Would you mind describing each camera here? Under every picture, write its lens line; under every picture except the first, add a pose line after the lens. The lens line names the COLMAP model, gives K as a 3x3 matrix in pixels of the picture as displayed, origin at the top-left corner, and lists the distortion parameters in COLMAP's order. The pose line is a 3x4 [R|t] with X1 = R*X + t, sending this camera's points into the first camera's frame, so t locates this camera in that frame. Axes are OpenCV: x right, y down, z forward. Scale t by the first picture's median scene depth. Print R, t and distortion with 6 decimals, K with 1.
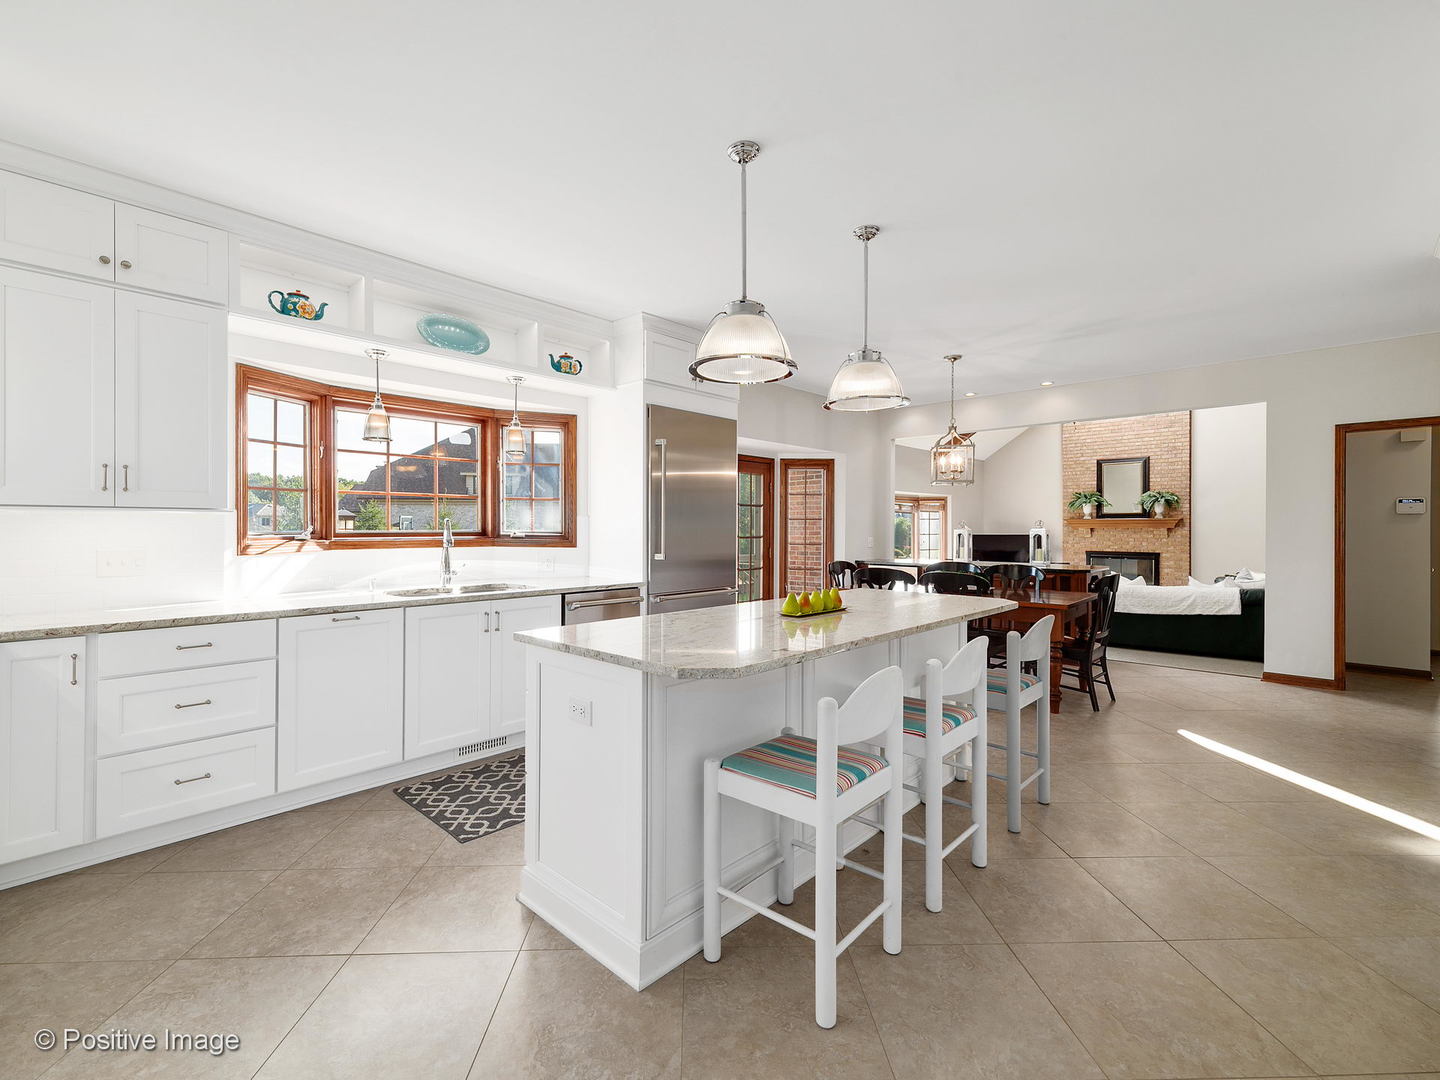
lens RADIAL K [[657.8, 0, 704.5], [0, 657.8, 534.9], [0, 0, 1]] dist [0.000403, -0.000110]
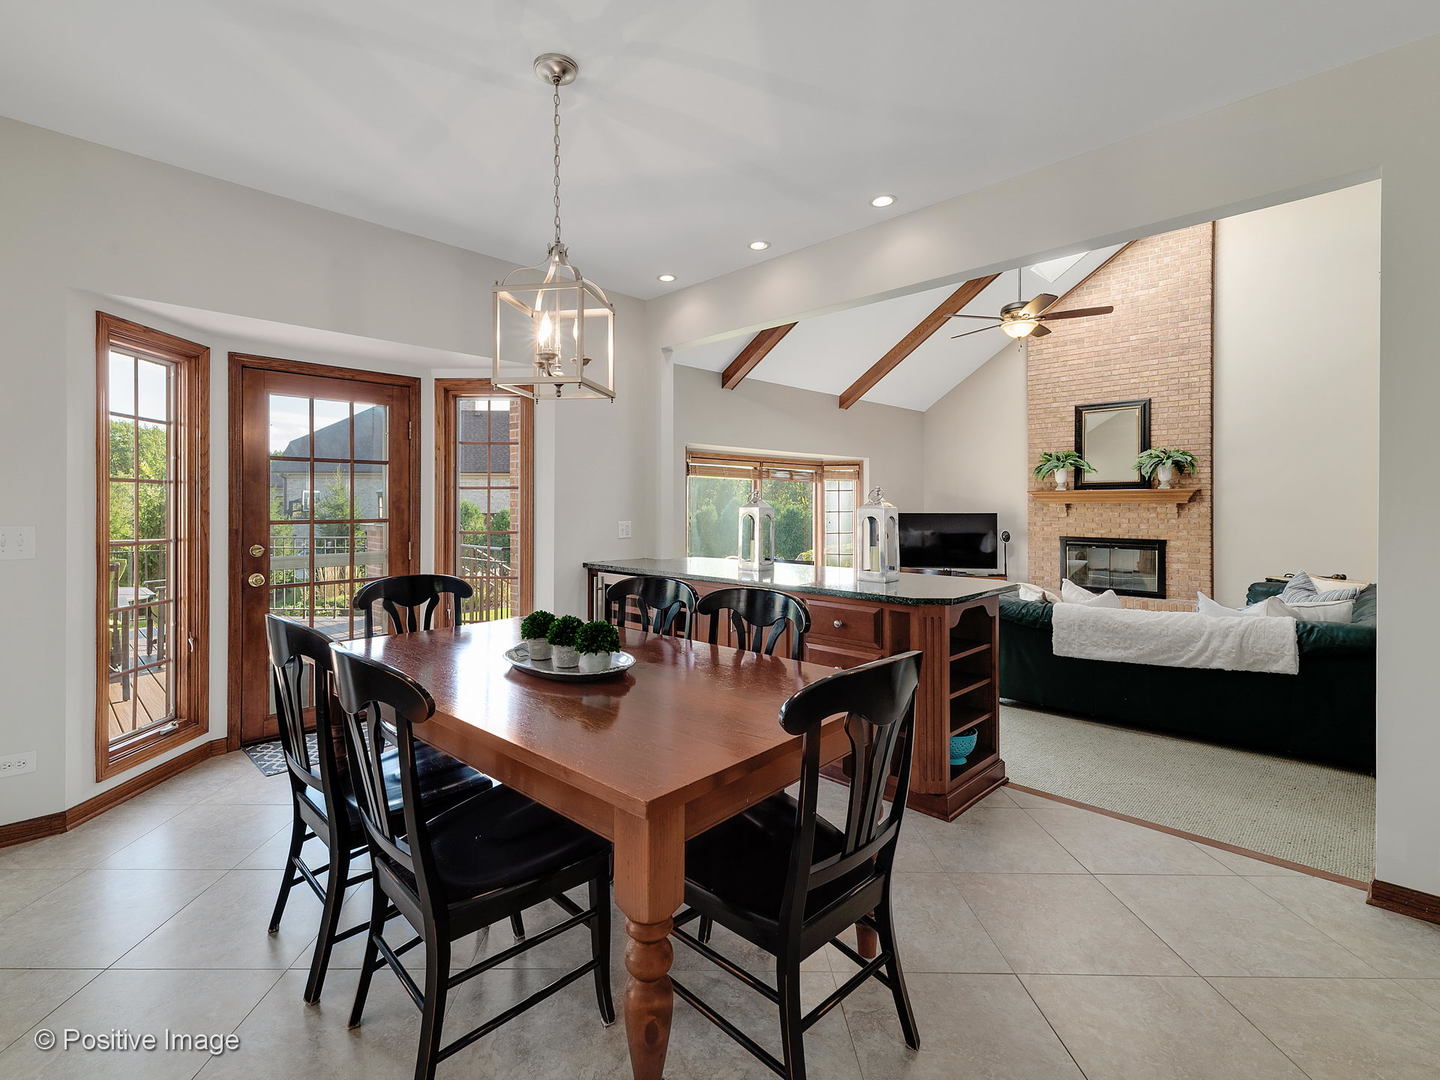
lens RADIAL K [[701.7, 0, 662.6], [0, 701.7, 513.0], [0, 0, 1]] dist [0.001682, -0.000544]
pose [[0.999244, -0.000732, -0.038865, 0.198381], [0.000802, 0.999998, 0.001799, -0.002538], [0.038863, -0.001829, 0.999243, 0.252208]]
